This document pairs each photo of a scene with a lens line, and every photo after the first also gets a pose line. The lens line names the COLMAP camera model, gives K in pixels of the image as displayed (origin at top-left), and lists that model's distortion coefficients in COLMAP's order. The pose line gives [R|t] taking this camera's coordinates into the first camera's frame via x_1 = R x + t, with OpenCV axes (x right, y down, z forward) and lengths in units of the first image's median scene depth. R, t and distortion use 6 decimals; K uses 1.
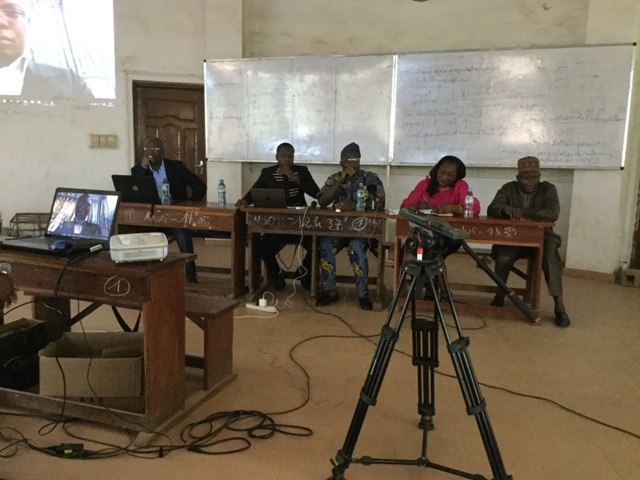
lens RADIAL K [[579.8, 0, 316.7], [0, 579.8, 241.1], [0, 0, 1]] dist [0.085970, -0.172996]
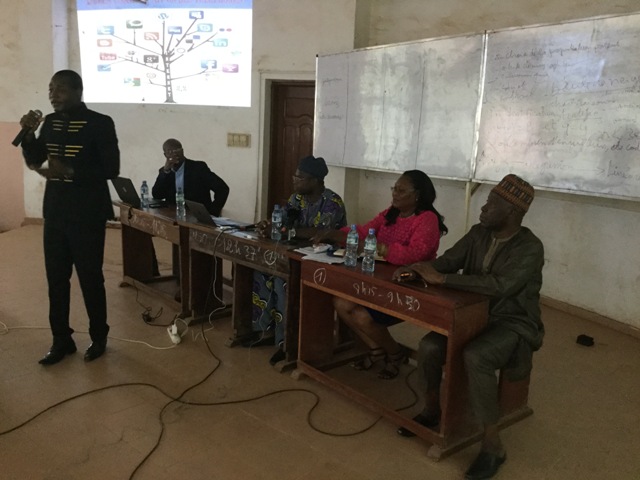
lens RADIAL K [[579.8, 0, 316.7], [0, 579.8, 241.1], [0, 0, 1]] dist [0.085970, -0.172996]
pose [[0.813196, 0.126788, -0.568011, 0.425055], [-0.120939, 0.991490, 0.048172, -0.071980], [0.569285, 0.029522, 0.821610, 0.289422]]
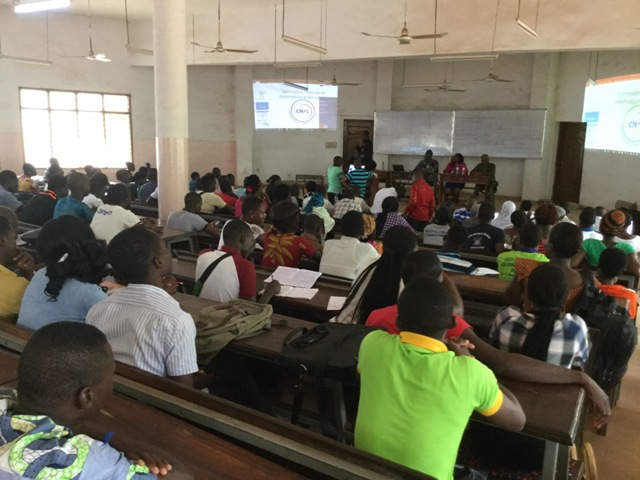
lens RADIAL K [[579.8, 0, 316.7], [0, 579.8, 241.1], [0, 0, 1]] dist [0.085970, -0.172996]
pose [[0.972215, 0.043576, -0.230000, 0.168873], [-0.038338, 0.998895, 0.027195, 0.188378], [0.230930, -0.017622, 0.972811, -1.580142]]
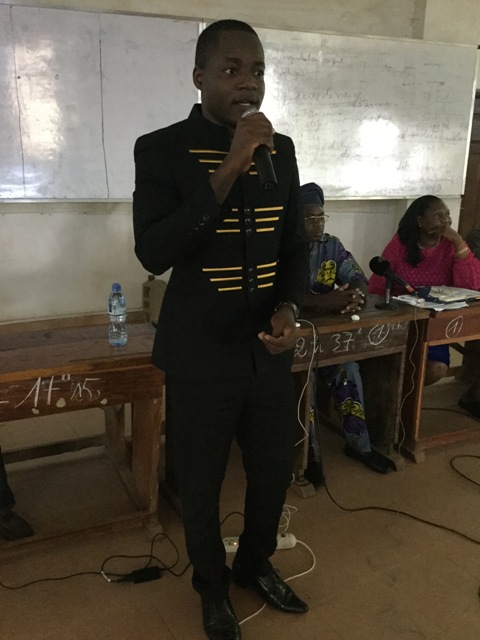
lens RADIAL K [[579.8, 0, 240.0], [0, 579.8, 320.0], [0, 0, 1]] dist [0.085970, -0.172996]
pose [[0.775453, -0.173817, 0.607010, -0.273955], [0.092966, 0.982316, 0.162522, -0.108827], [-0.624524, -0.069597, 0.777898, 0.483989]]
